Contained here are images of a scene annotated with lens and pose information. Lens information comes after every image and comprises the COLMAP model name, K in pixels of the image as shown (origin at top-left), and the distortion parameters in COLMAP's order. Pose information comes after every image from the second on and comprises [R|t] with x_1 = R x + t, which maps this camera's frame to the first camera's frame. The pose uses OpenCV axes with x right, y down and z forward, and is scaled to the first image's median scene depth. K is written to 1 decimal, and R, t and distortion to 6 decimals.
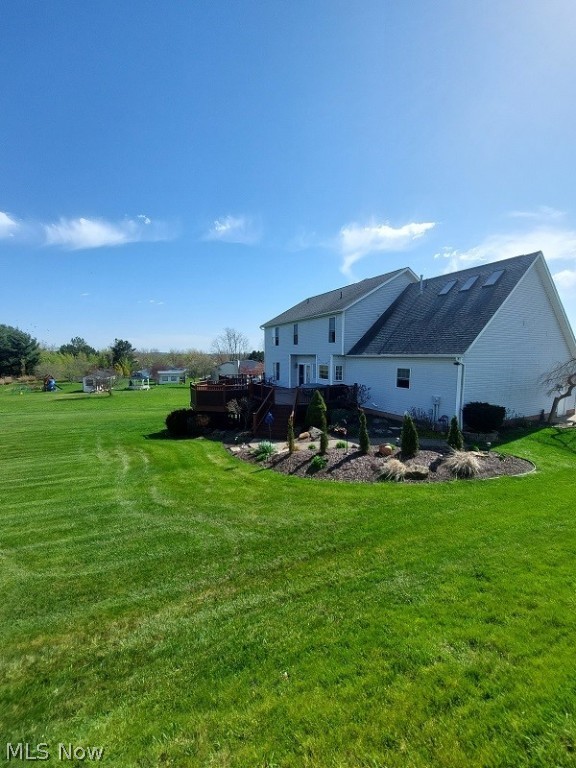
lens RADIAL K [[309.6, 0, 287.2], [0, 309.6, 385.7], [0, 0, 1]] dist [-0.003700, -0.000344]
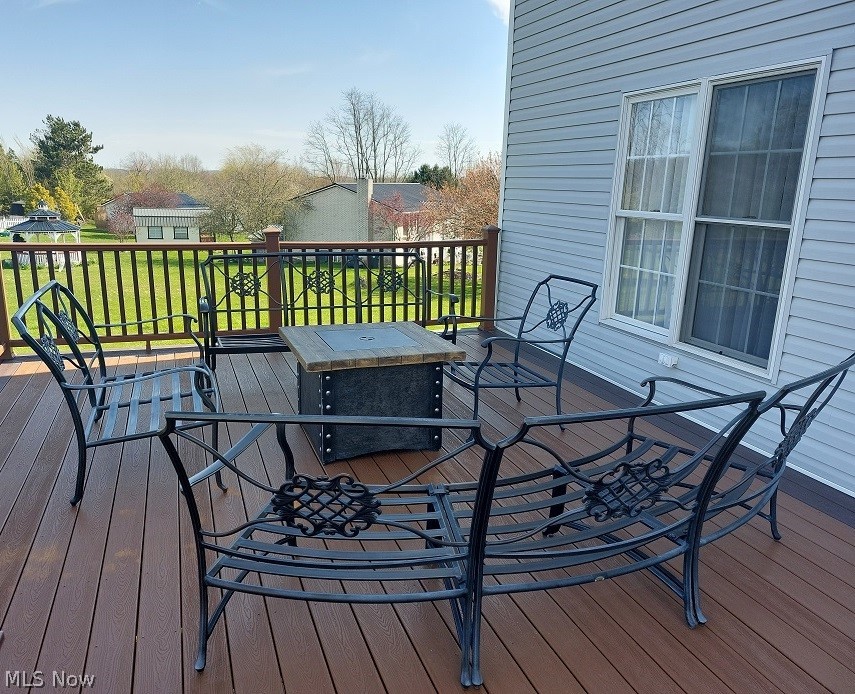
lens RADIAL K [[669.4, 0, 420.6], [0, 669.4, 347.1], [0, 0, 1]] dist [0.002268, -0.020242]
pose [[0.993508, 0.049536, -0.102413, -0.024776], [-0.034380, 0.988866, 0.144780, -0.011292], [0.108445, -0.140319, 0.984150, 0.238386]]
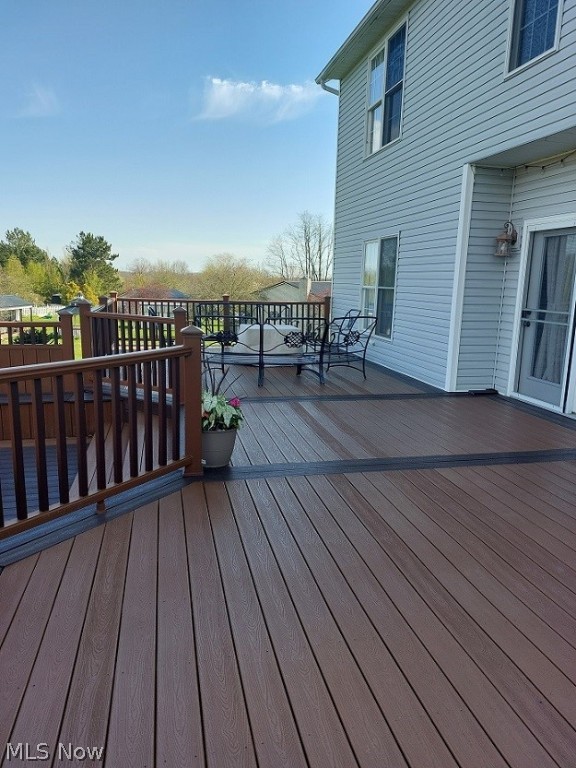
lens RADIAL K [[568.1, 0, 291.3], [0, 568.1, 384.5], [0, 0, 1]] dist [-0.013485, -0.002559]
pose [[0.971206, 0.069330, -0.227930, -0.000987], [-0.050716, 0.994957, 0.086535, -0.004306], [0.232780, -0.072484, 0.969824, 0.178686]]
